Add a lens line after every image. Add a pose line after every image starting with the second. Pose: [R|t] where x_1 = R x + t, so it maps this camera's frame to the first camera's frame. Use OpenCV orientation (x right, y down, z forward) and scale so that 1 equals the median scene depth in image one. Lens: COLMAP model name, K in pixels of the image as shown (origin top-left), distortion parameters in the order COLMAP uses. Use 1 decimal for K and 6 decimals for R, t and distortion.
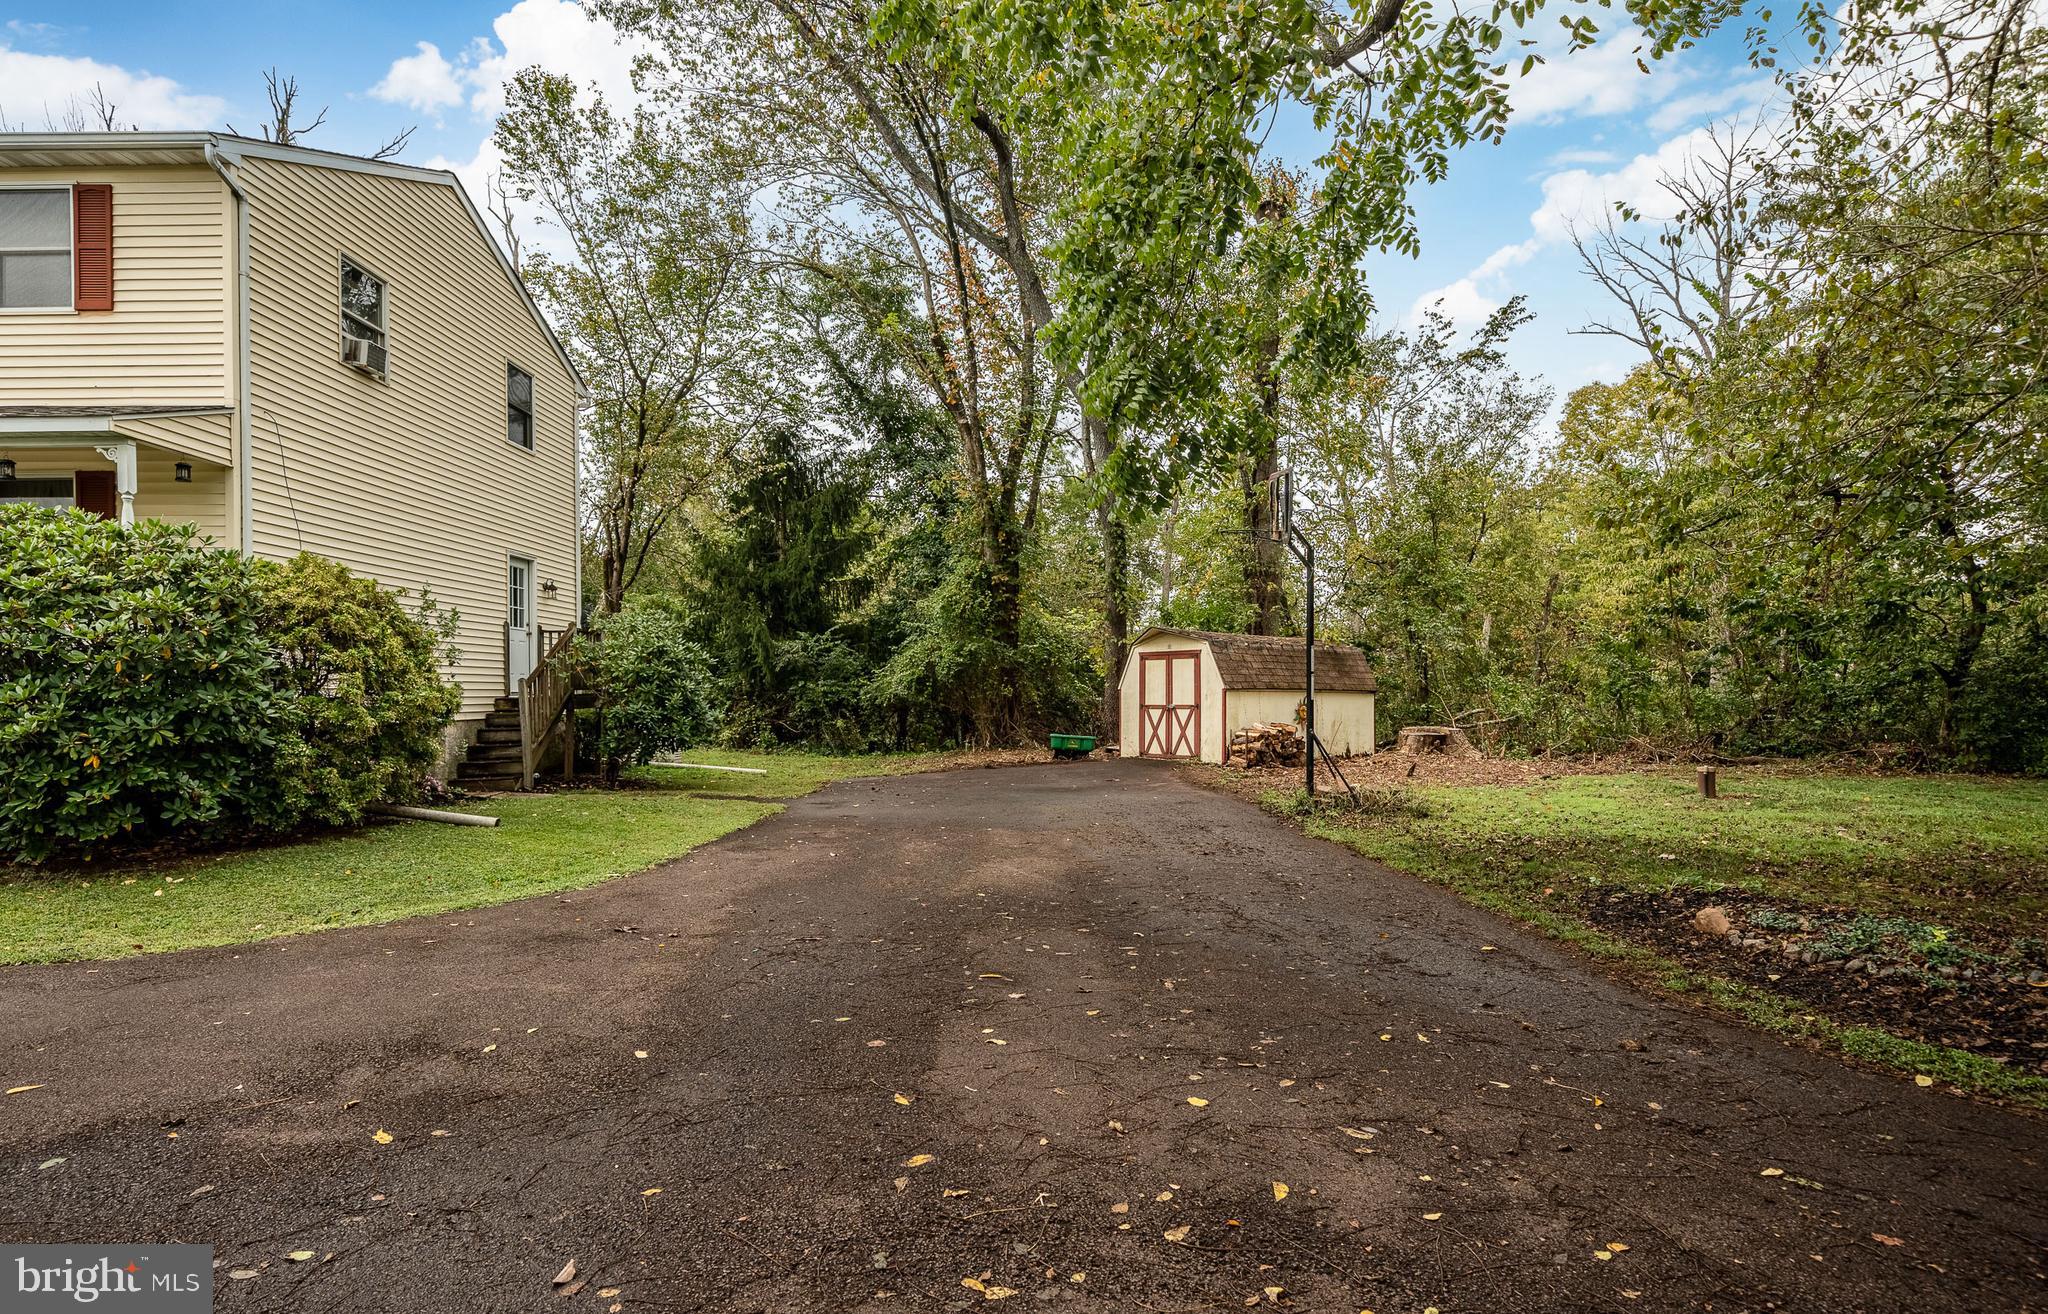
lens RADIAL K [[1075.5, 0, 1011.3], [0, 1075.5, 721.7], [0, 0, 1]] dist [-0.000813, 0.000643]
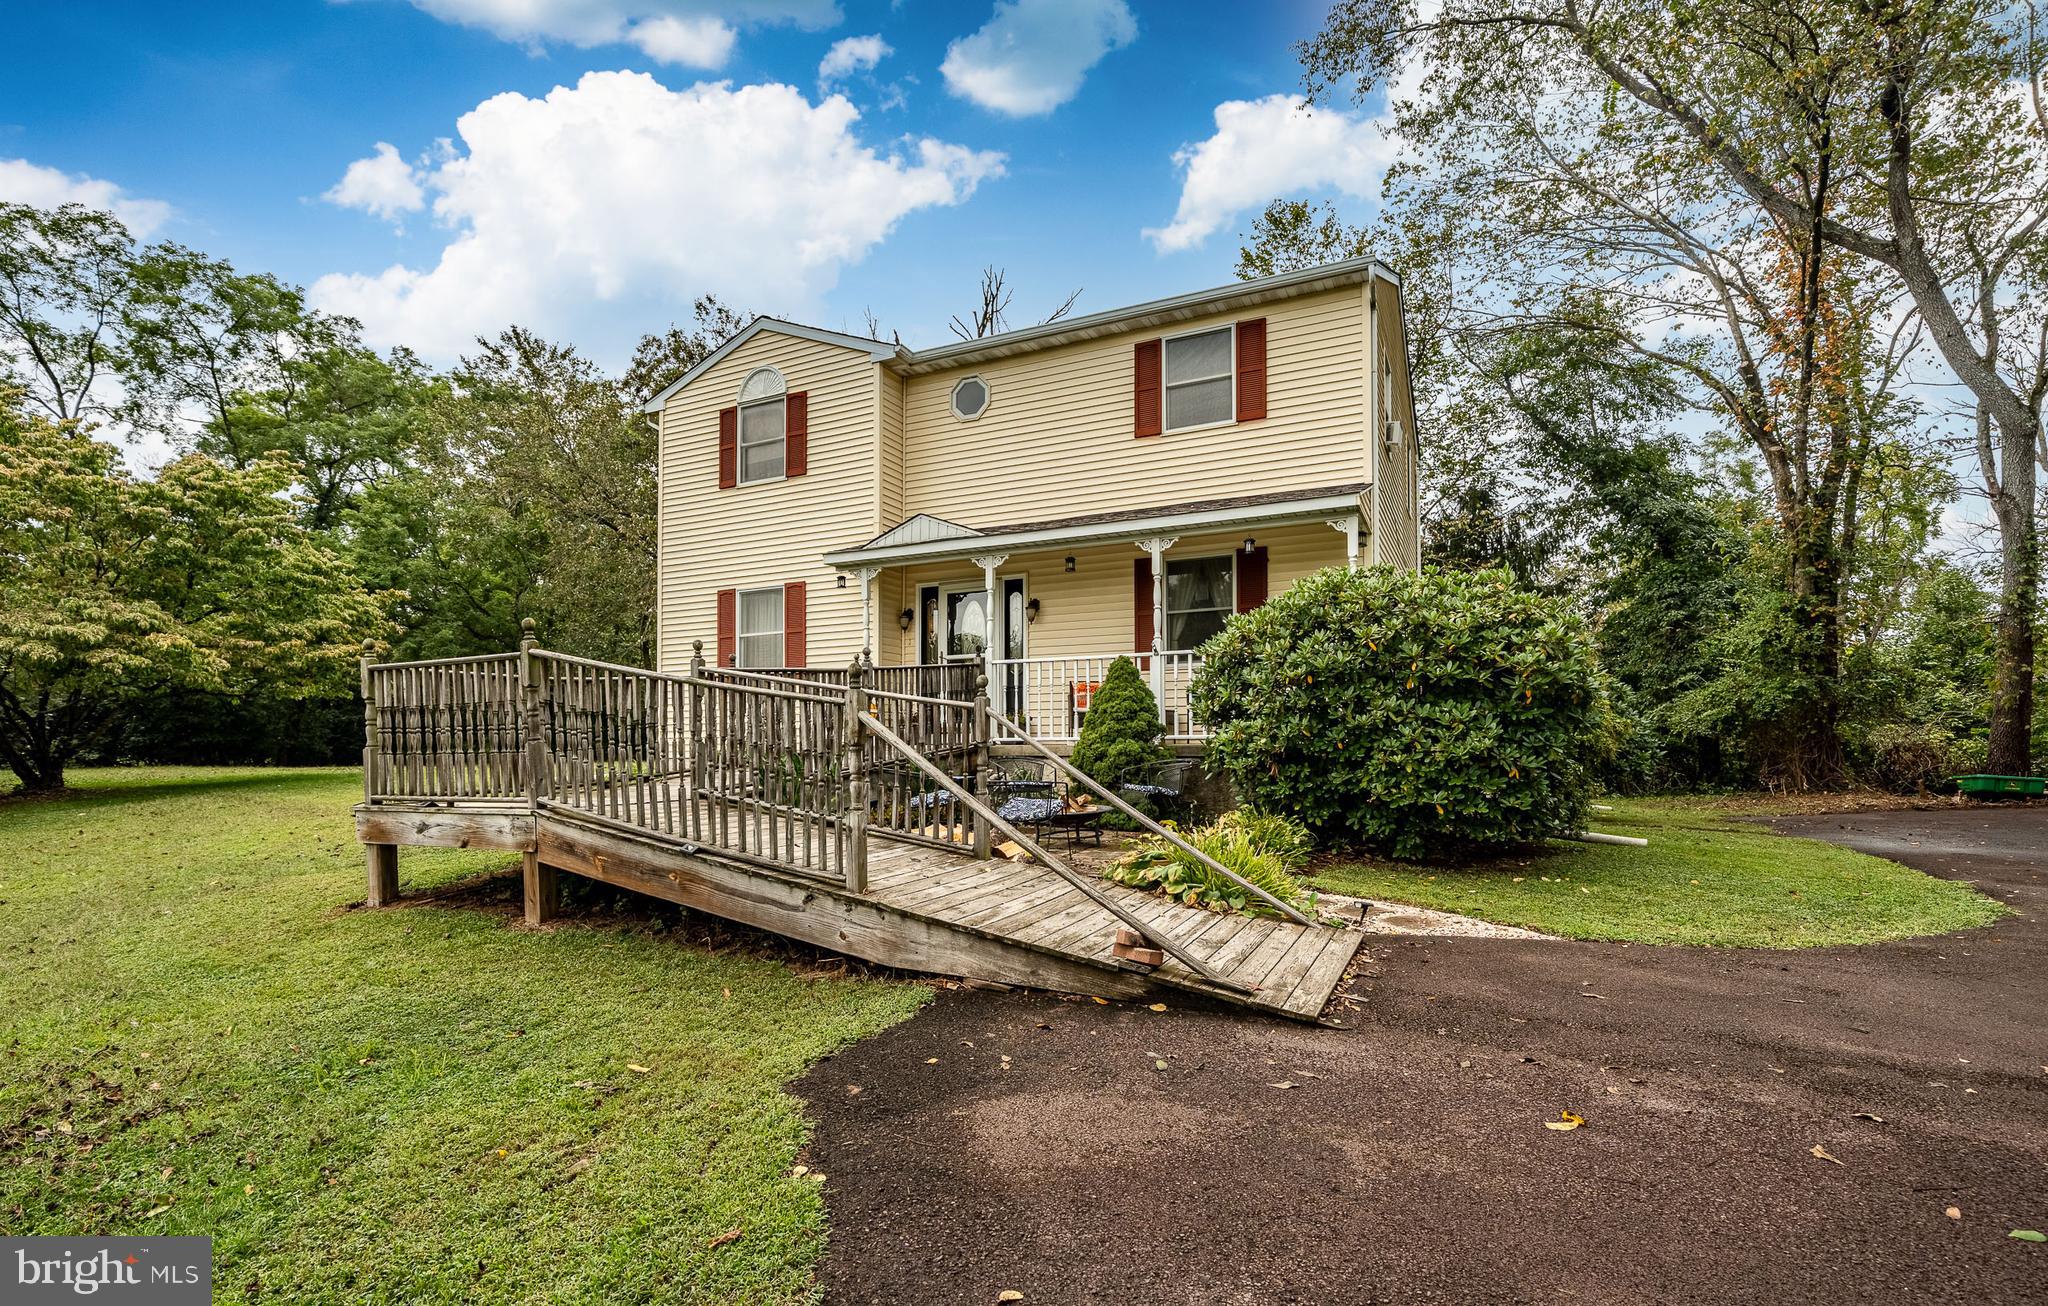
lens RADIAL K [[949.4, 0, 1000.1], [0, 949.4, 752.2], [0, 0, 1]] dist [-0.000938, -0.002113]
pose [[0.901054, -0.000293, -0.433706, -0.628093], [-0.008658, 0.999788, -0.018662, 0.026568], [0.433620, 0.020571, 0.900861, -0.112300]]
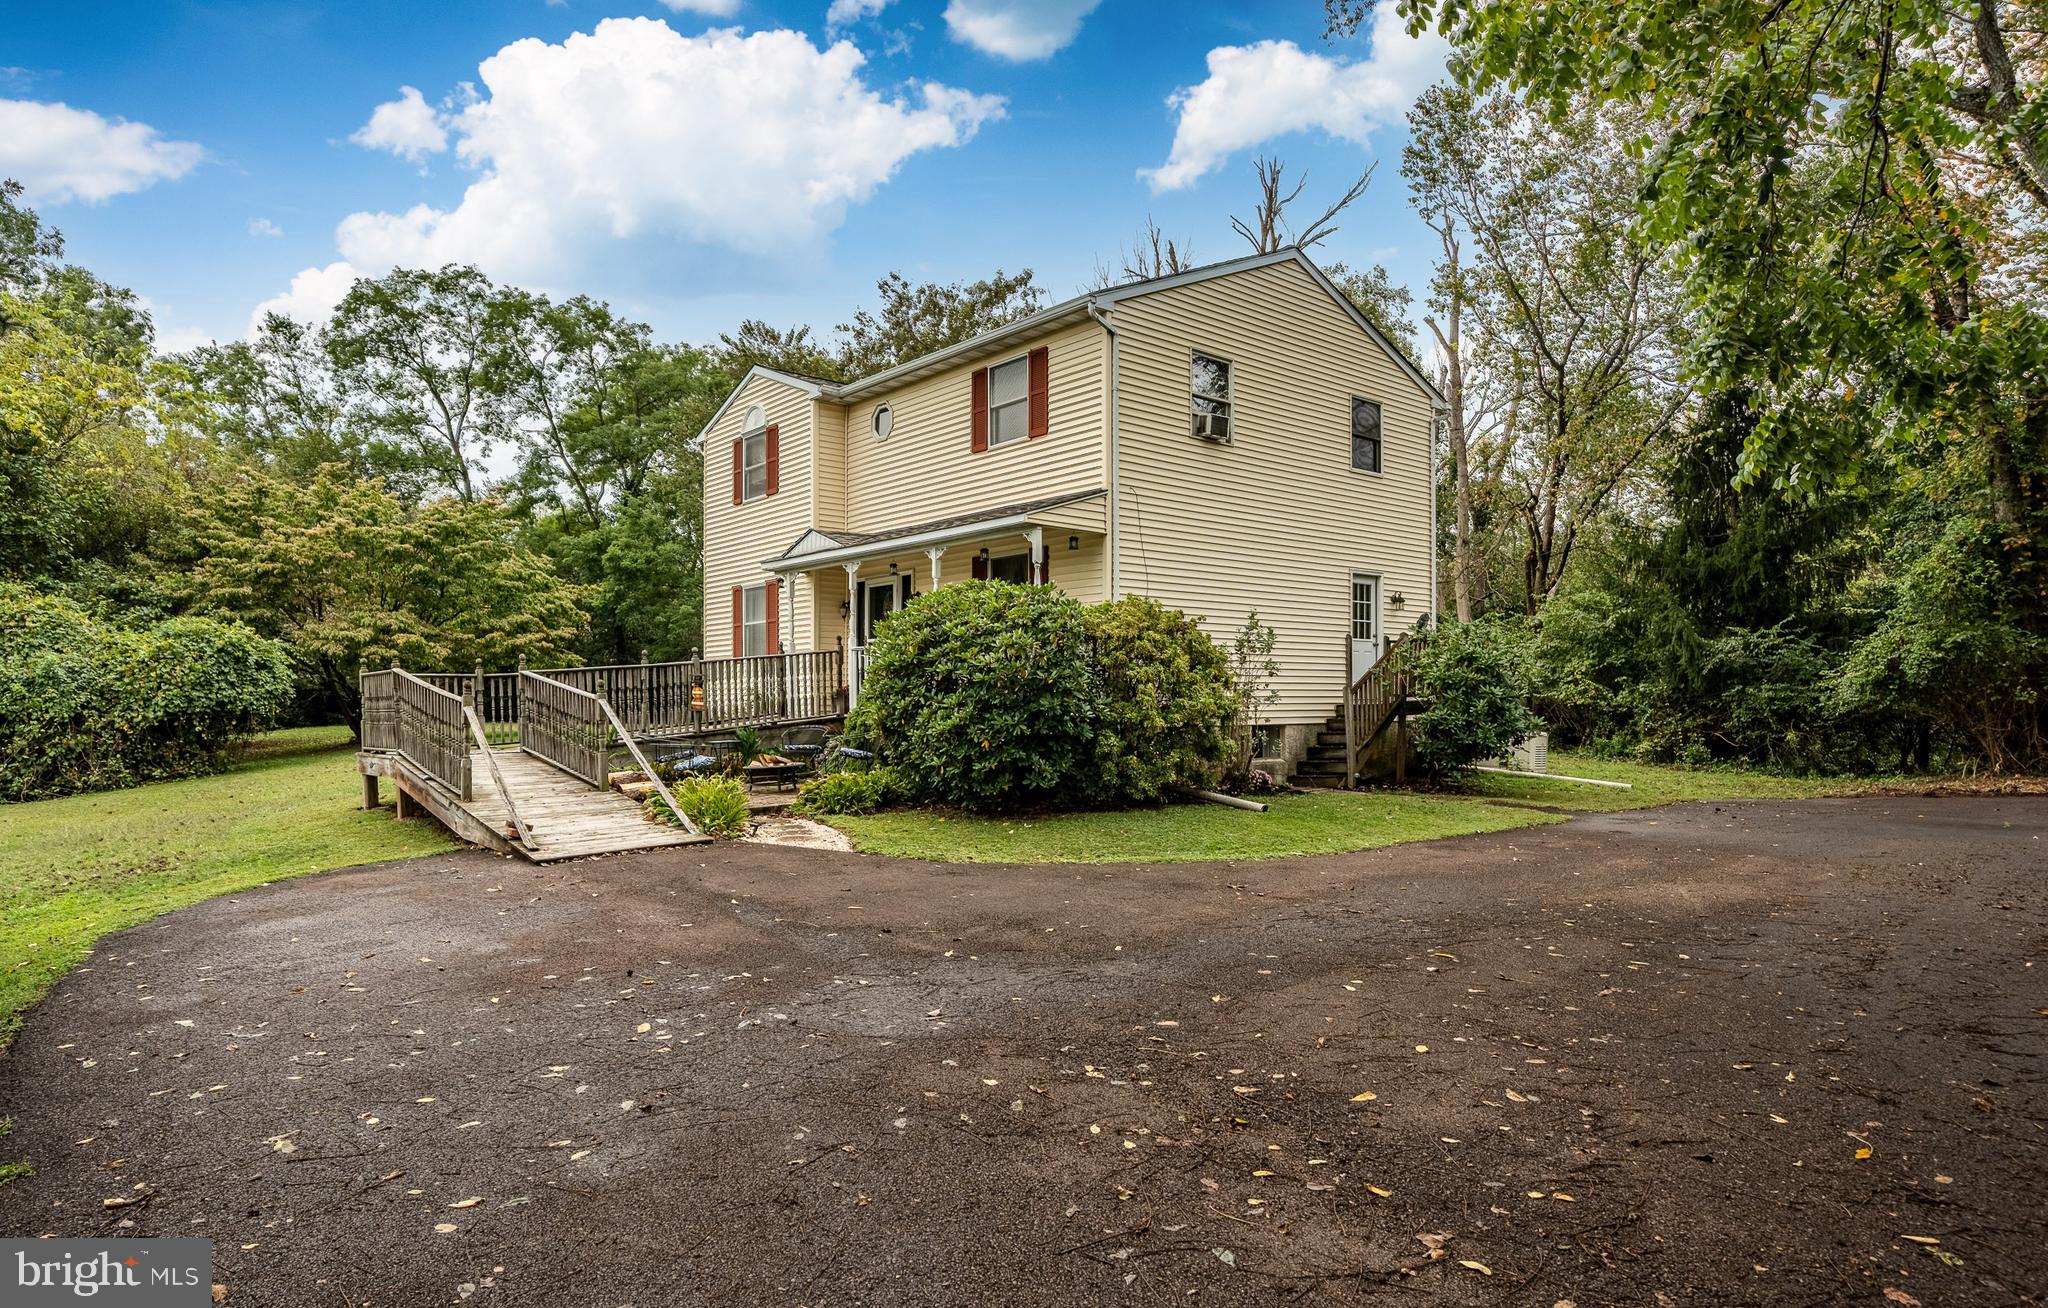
lens RADIAL K [[1138.1, 0, 1010.1], [0, 1138.1, 741.2], [0, 0, 1]] dist [-0.006401, 0.003326]
pose [[0.668635, 0.023494, -0.743219, 0.265105], [-0.017116, 0.999722, 0.016204, 0.003726], [0.743393, 0.001886, 0.668852, -0.049742]]
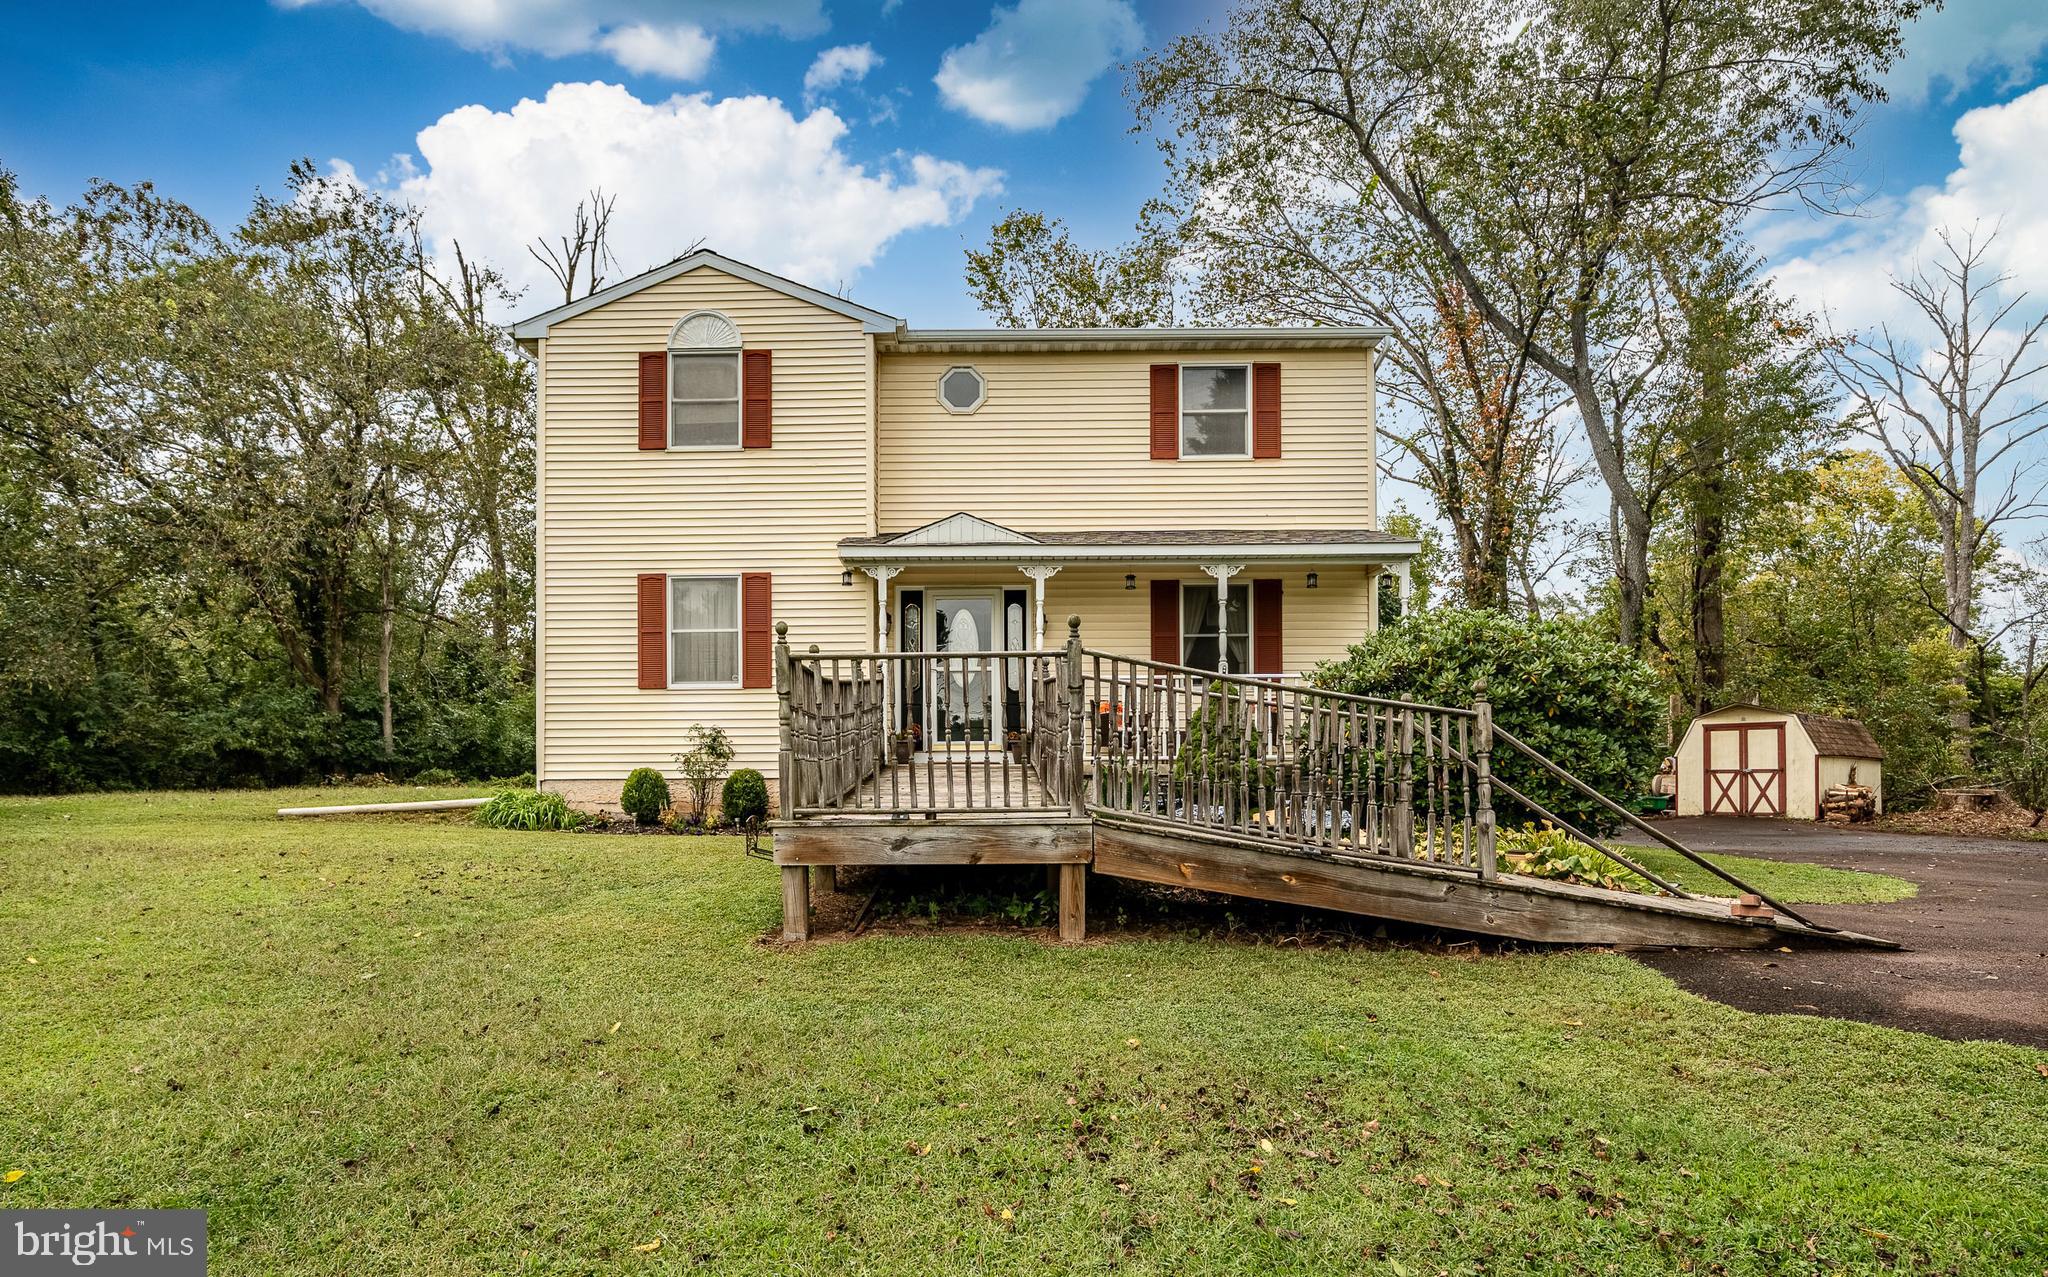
lens RADIAL K [[1098.9, 0, 926.0], [0, 1098.9, 803.0], [0, 0, 1]] dist [-0.002883, 0.000879]
pose [[0.999748, 0.002328, -0.022316, -1.223764], [-0.002421, 0.999988, -0.004161, 0.047820], [0.022306, 0.004214, 0.999742, -0.353343]]
